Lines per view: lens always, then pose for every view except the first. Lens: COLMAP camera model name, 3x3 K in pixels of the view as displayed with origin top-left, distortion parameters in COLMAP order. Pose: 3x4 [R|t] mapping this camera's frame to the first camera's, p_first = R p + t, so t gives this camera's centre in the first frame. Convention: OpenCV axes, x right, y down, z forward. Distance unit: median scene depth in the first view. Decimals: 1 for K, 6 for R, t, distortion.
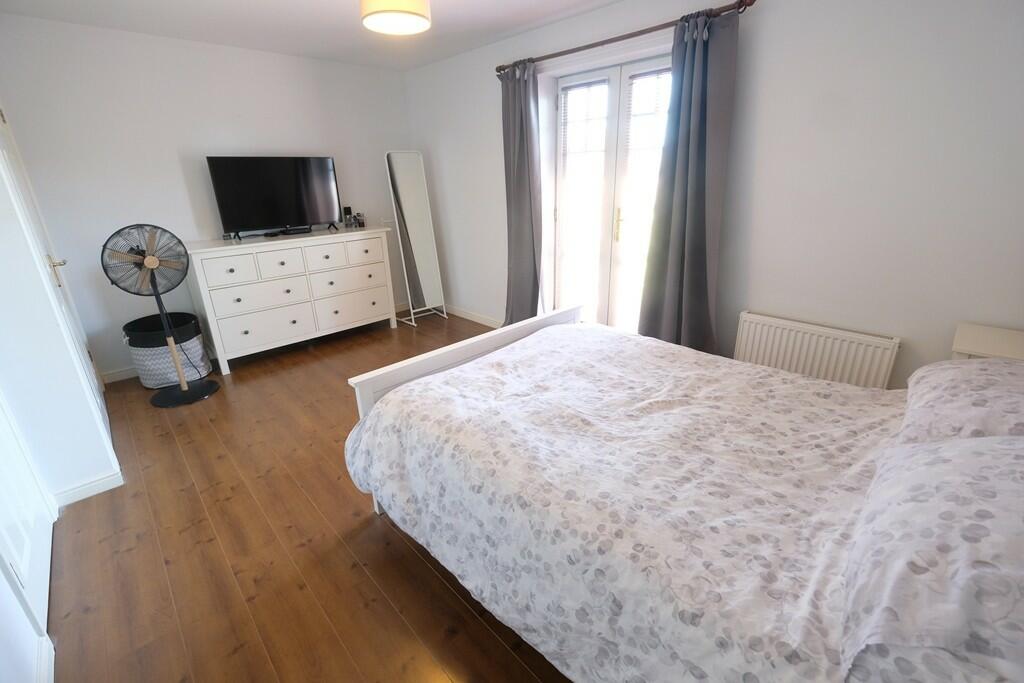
lens RADIAL K [[446.3, 0, 512.2], [0, 446.3, 338.1], [0, 0, 1]] dist [-0.000353, 0.000185]
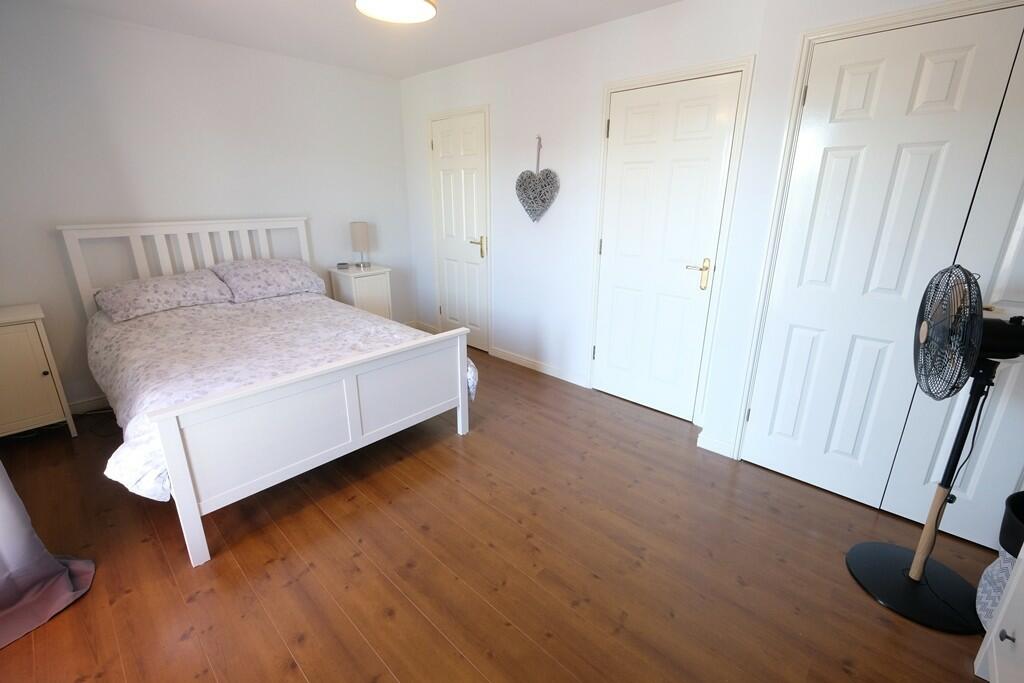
lens RADIAL K [[446.3, 0, 511.4], [0, 446.3, 337.9], [0, 0, 1]] dist [-0.000353, 0.000185]
pose [[-0.998216, 0.037878, -0.046151, -0.393667], [0.001687, 0.790574, 0.612364, -0.689533], [0.059681, 0.611194, -0.789228, 1.950444]]
